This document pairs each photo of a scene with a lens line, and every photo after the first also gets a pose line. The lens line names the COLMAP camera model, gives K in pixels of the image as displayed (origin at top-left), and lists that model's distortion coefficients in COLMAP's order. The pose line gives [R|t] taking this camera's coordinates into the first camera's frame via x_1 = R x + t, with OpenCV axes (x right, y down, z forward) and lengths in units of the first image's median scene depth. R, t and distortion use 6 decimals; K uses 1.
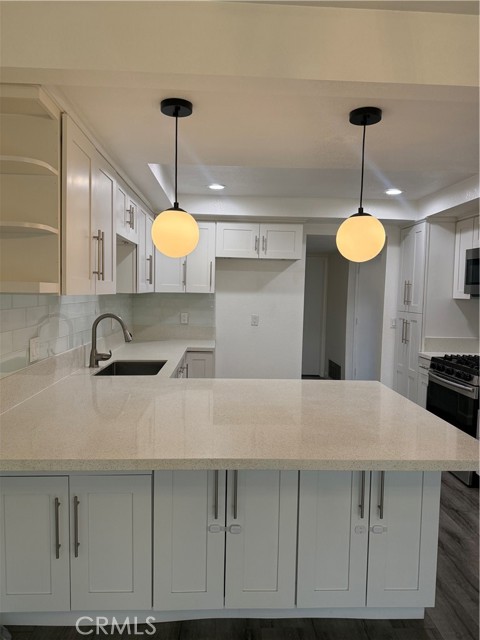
lens RADIAL K [[442.3, 0, 240.0], [0, 442.3, 320.0], [0, 0, 1]] dist [0.058955, -0.043444]
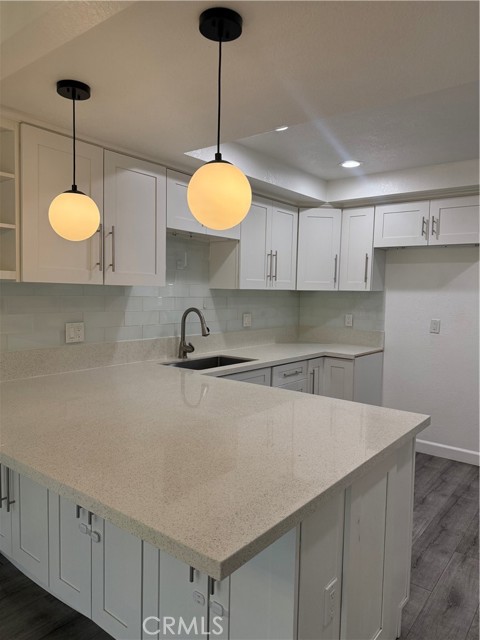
lens RADIAL K [[442.3, 0, 240.0], [0, 442.3, 320.0], [0, 0, 1]] dist [0.058955, -0.043444]
pose [[0.749647, 0.035604, -0.660880, 0.318398], [-0.047273, 0.998882, 0.000190, 0.005965], [0.660148, 0.031099, 0.750492, 0.204684]]
